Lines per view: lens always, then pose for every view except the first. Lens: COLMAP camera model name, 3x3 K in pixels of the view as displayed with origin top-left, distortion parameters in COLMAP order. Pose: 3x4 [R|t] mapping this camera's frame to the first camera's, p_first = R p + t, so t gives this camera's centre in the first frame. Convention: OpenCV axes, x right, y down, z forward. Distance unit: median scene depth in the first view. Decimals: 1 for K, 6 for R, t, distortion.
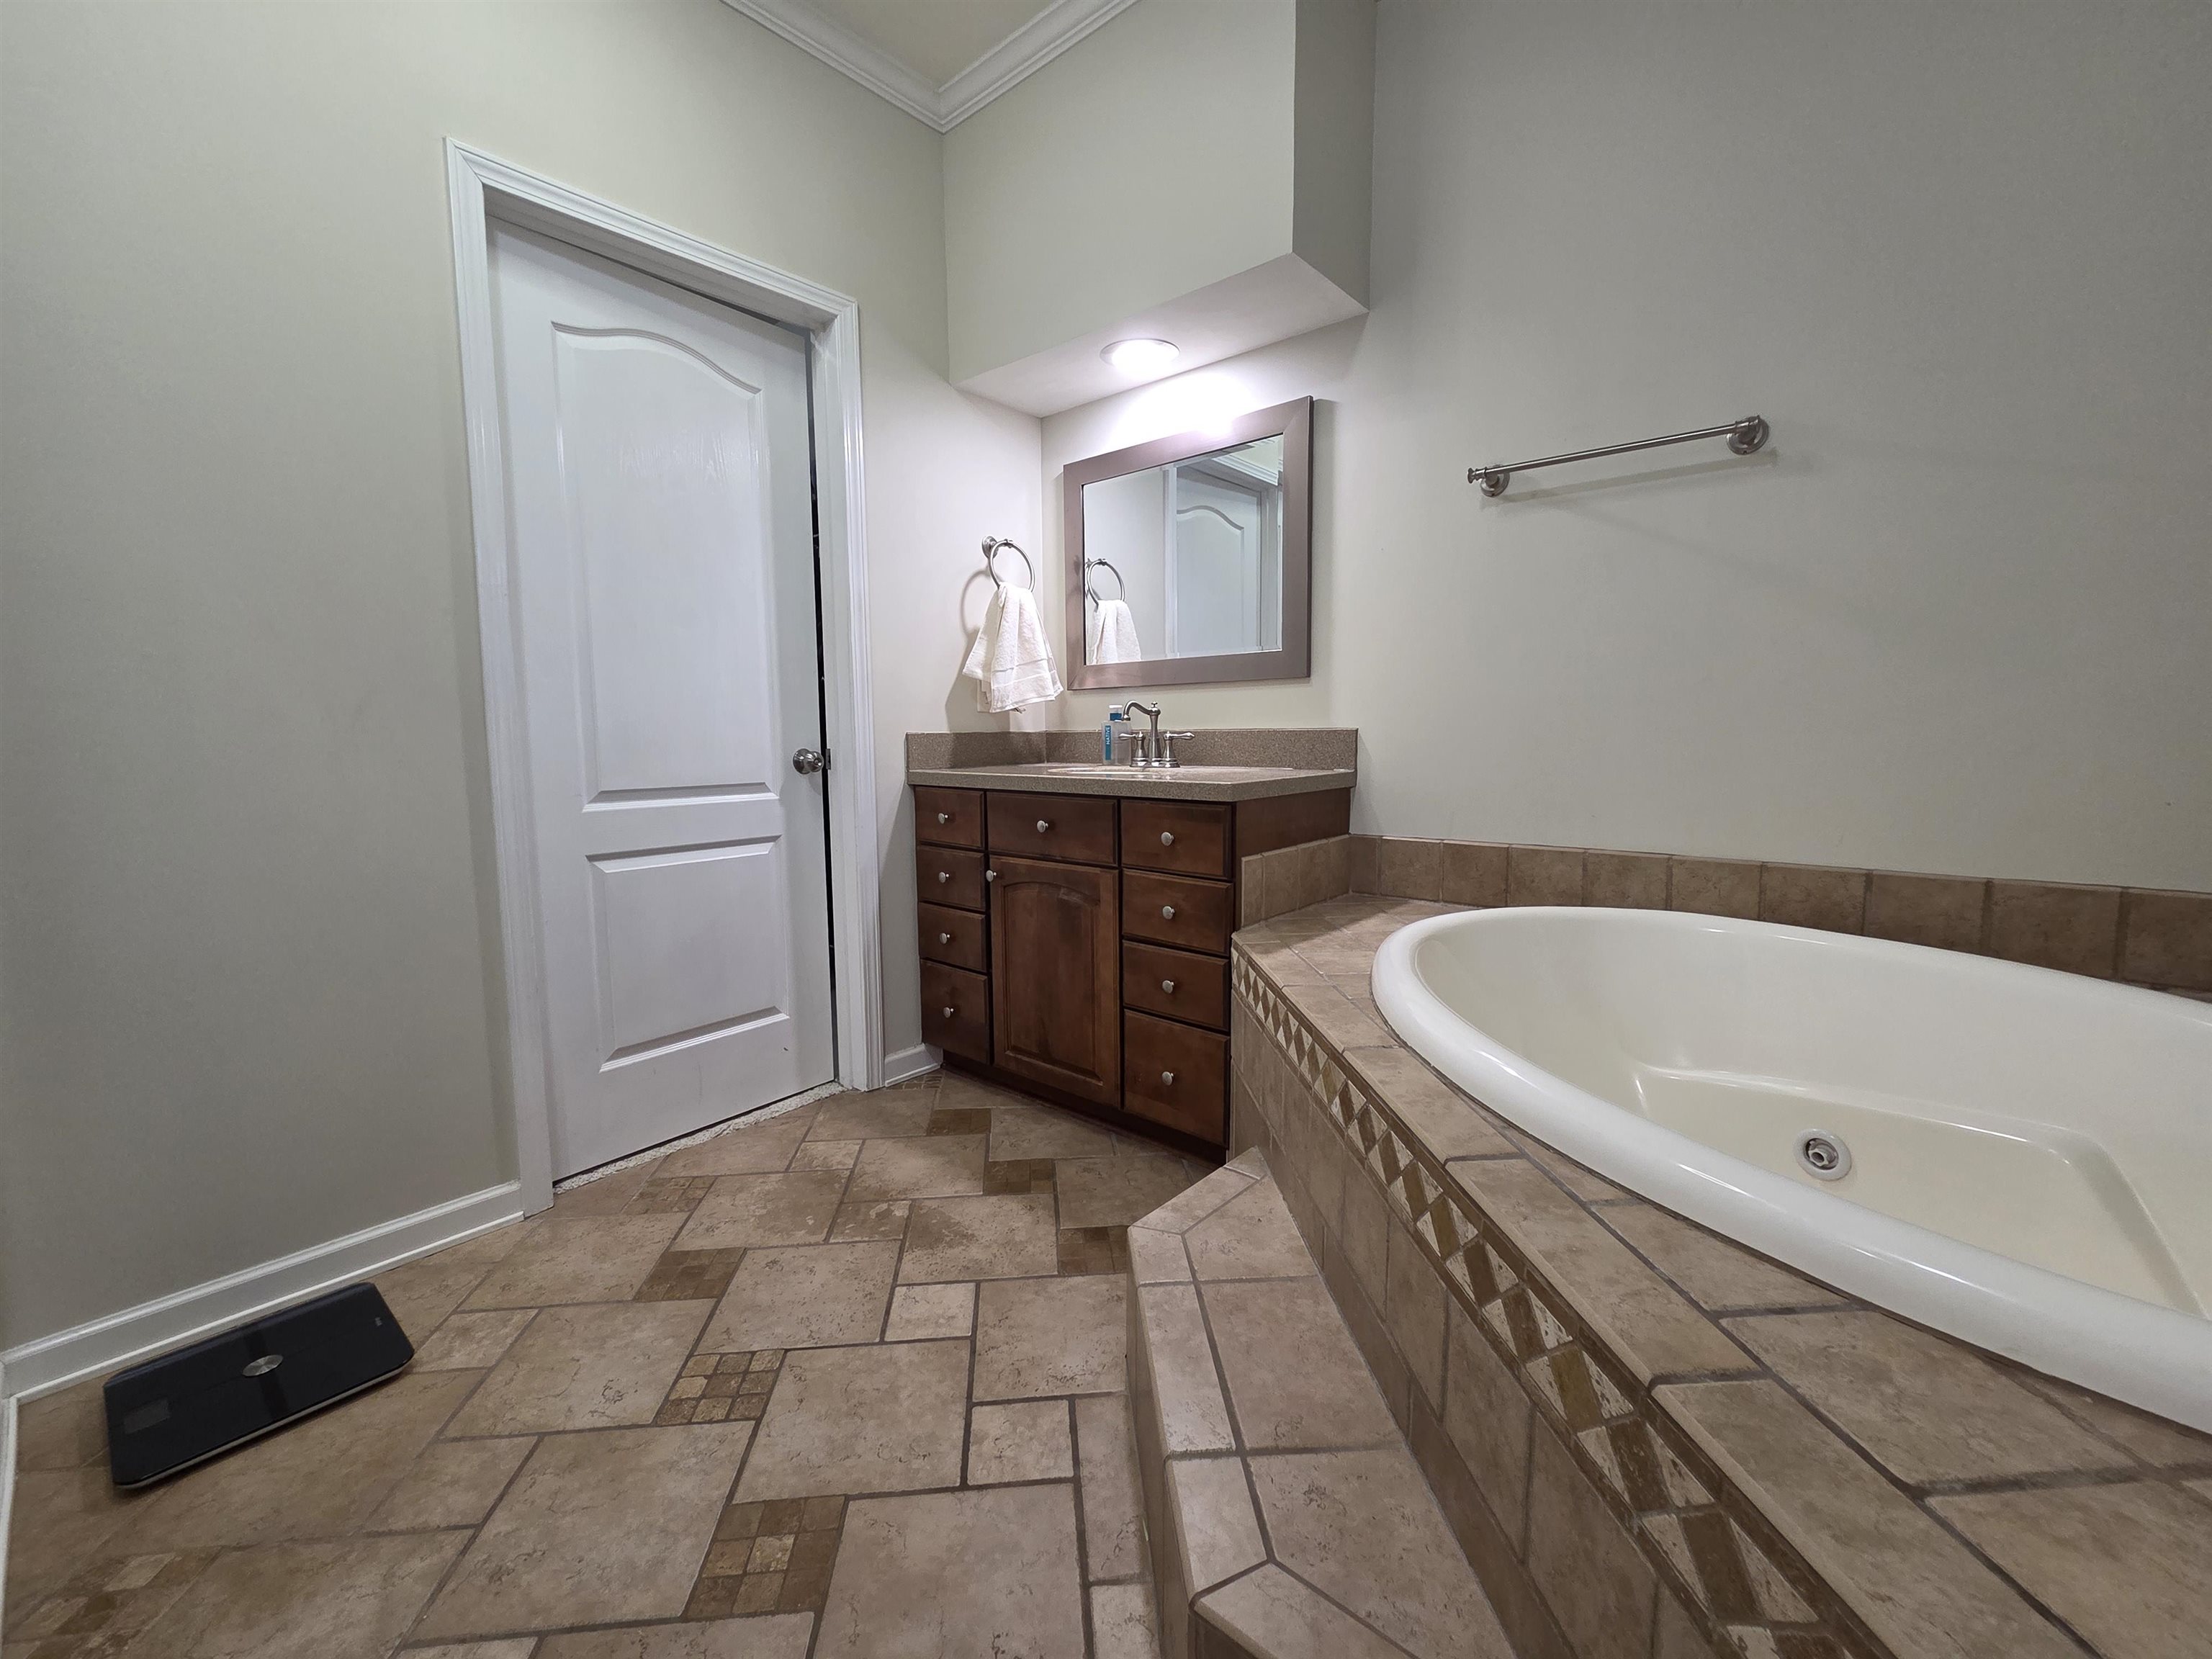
lens RADIAL K [[901.7, 0, 1098.8], [0, 901.7, 825.0], [0, 0, 1]] dist [0.002995, -0.000156]
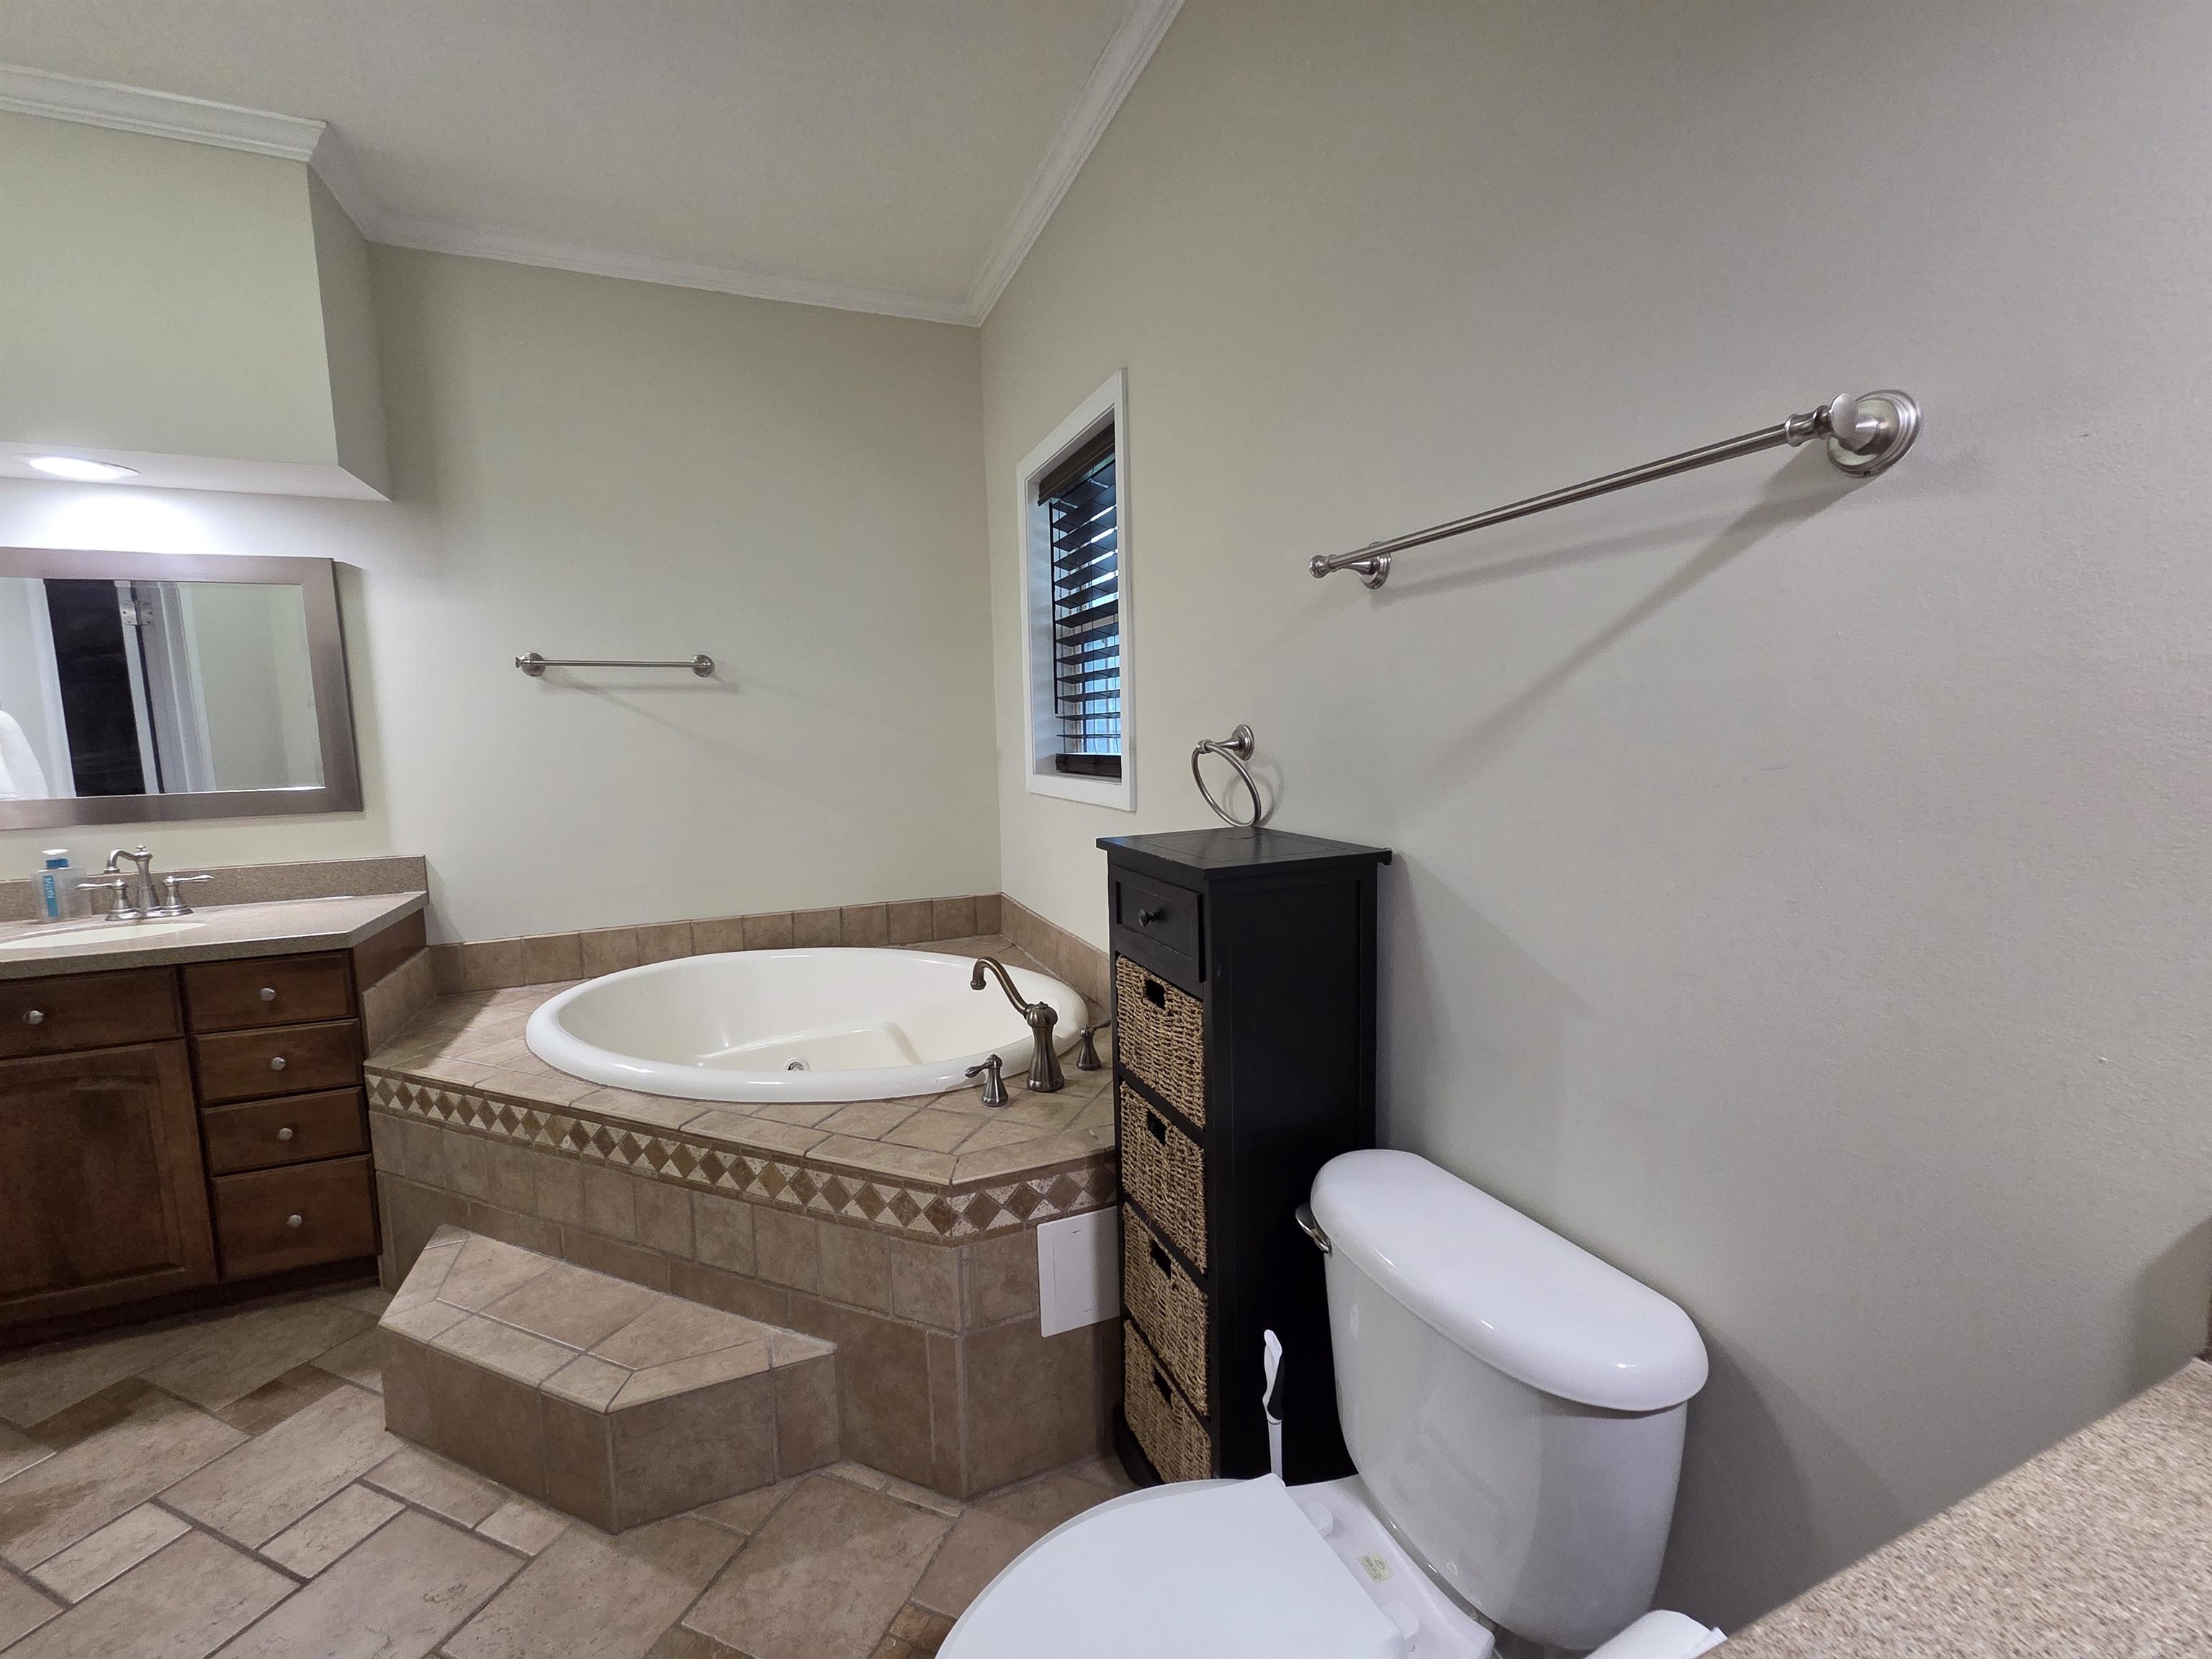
lens RADIAL K [[901.7, 0, 1101.4], [0, 901.7, 828.0], [0, 0, 1]] dist [0.002995, -0.000156]
pose [[0.448990, -0.099468, 0.887983, -0.434167], [0.111418, 0.992261, 0.054812, -0.135909], [-0.886563, 0.074327, 0.456598, -0.369215]]
